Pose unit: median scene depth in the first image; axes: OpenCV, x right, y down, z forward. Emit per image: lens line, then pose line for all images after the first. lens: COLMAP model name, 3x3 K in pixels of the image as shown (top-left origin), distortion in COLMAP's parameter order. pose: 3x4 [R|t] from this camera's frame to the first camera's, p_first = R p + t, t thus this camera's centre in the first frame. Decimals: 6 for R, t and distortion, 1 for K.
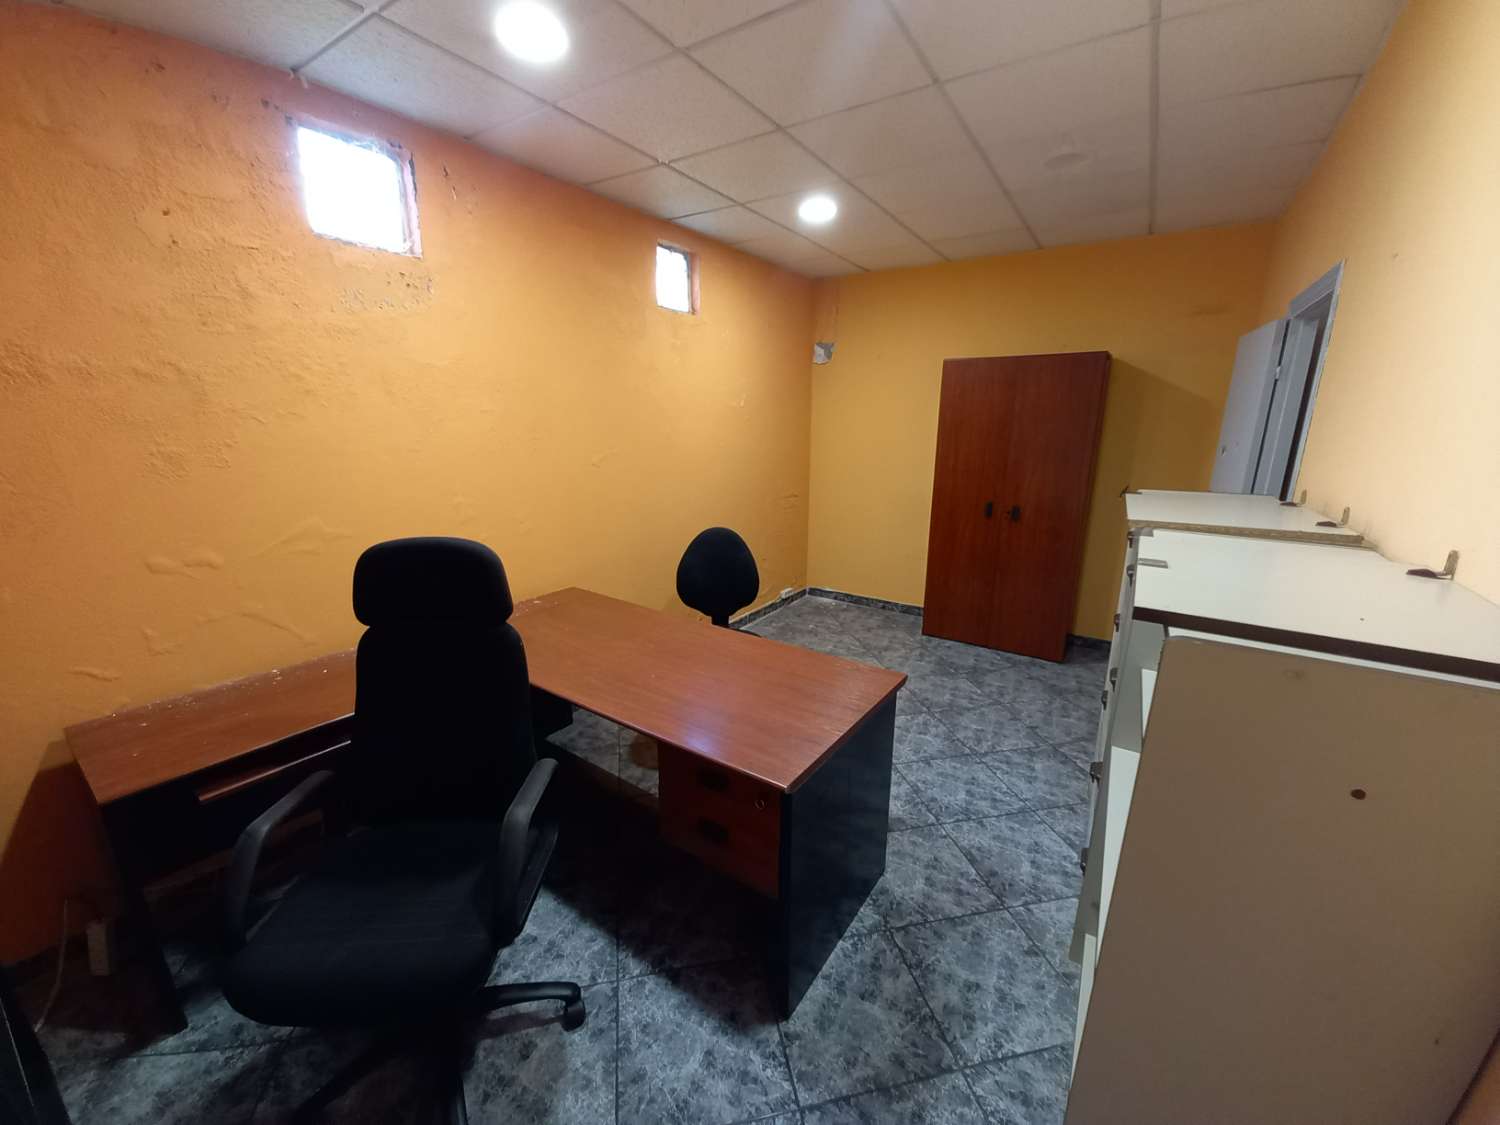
lens RADIAL K [[585.1, 0, 750.0], [0, 585.1, 562.5], [0, 0, 1]] dist [0.020435, -0.016533]
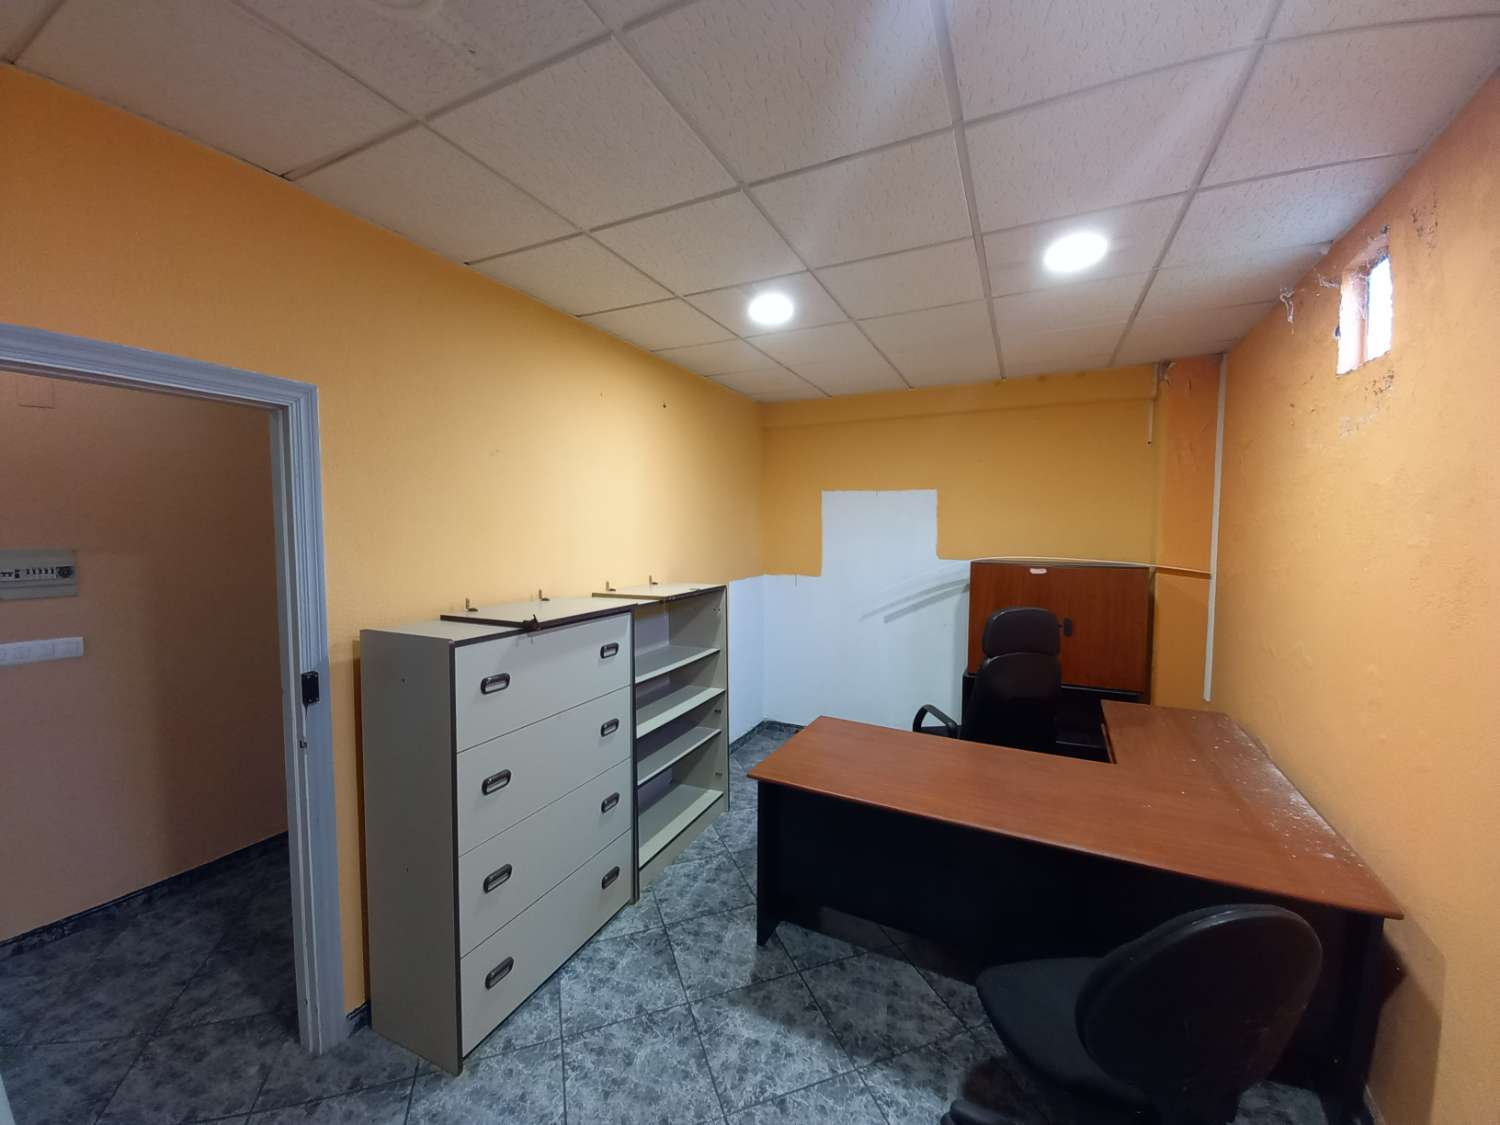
lens RADIAL K [[585.1, 0, 750.0], [0, 585.1, 562.5], [0, 0, 1]] dist [0.020435, -0.016533]
pose [[-0.991018, 0.007917, -0.133494, 0.386617], [-0.032200, 0.954747, 0.295671, -0.493346], [0.129794, 0.297314, -0.945917, 1.844780]]
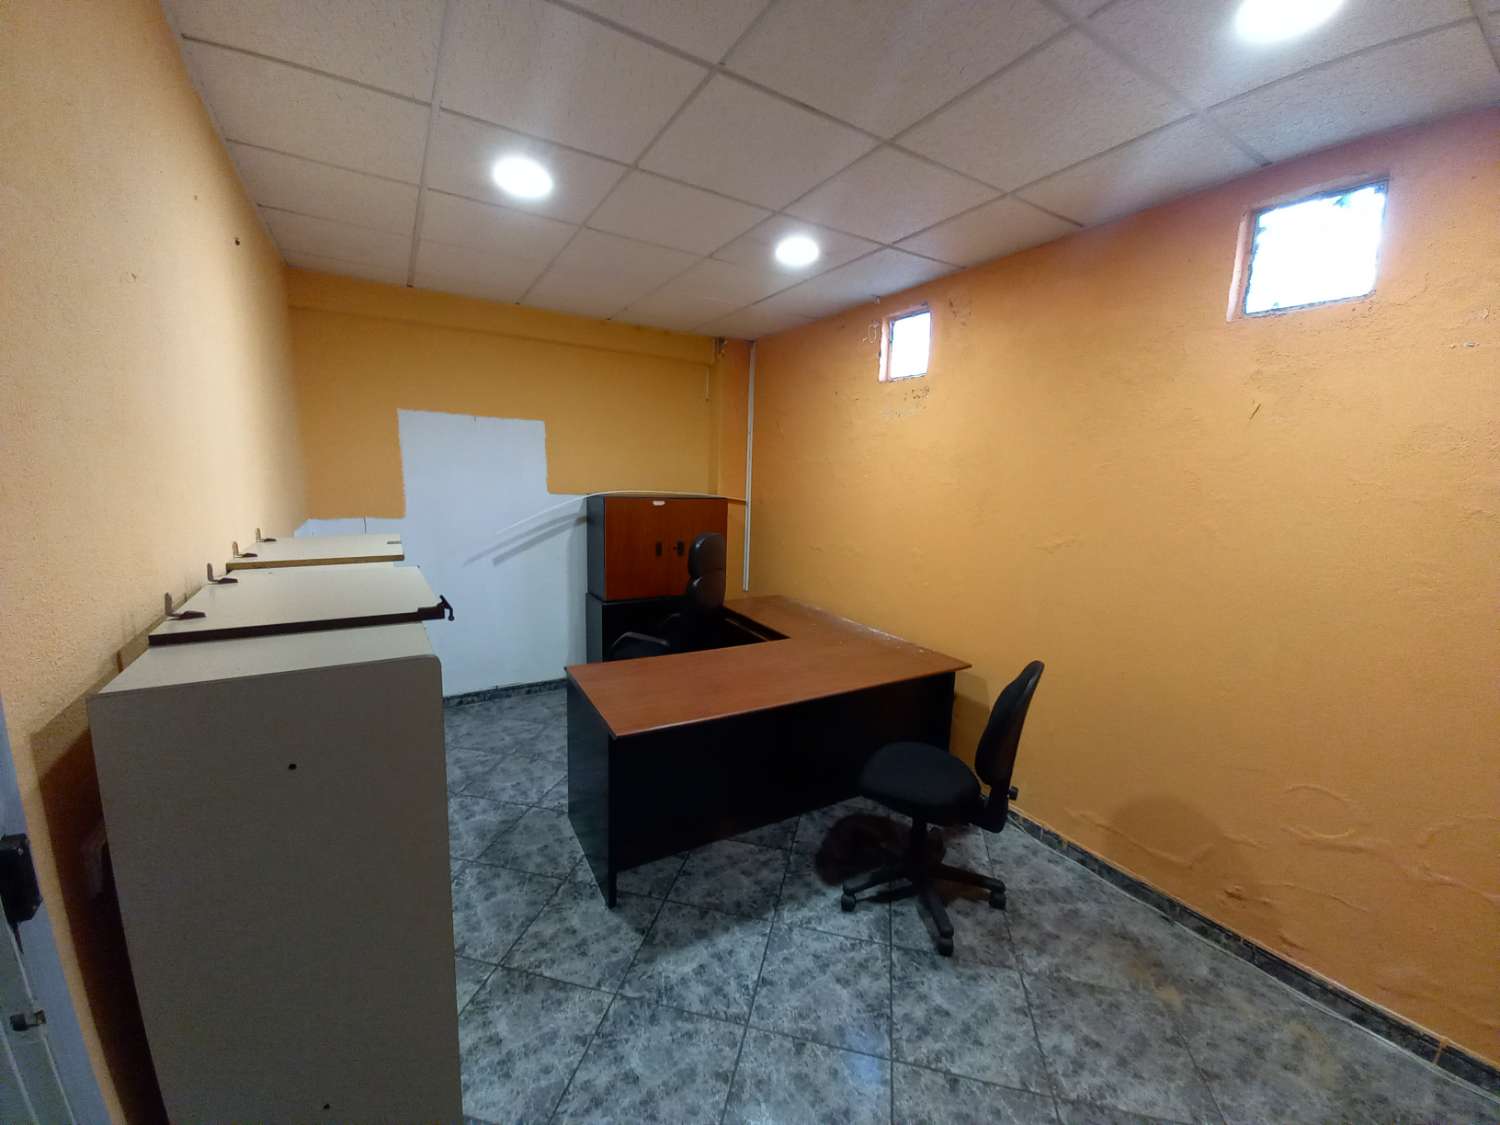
lens RADIAL K [[585.1, 0, 750.0], [0, 585.1, 562.5], [0, 0, 1]] dist [0.020435, -0.016533]
pose [[-0.422822, 0.127580, -0.897187, 0.987921], [-0.249218, 0.935495, 0.250477, -0.377445], [0.871271, 0.329502, -0.363753, 1.405031]]
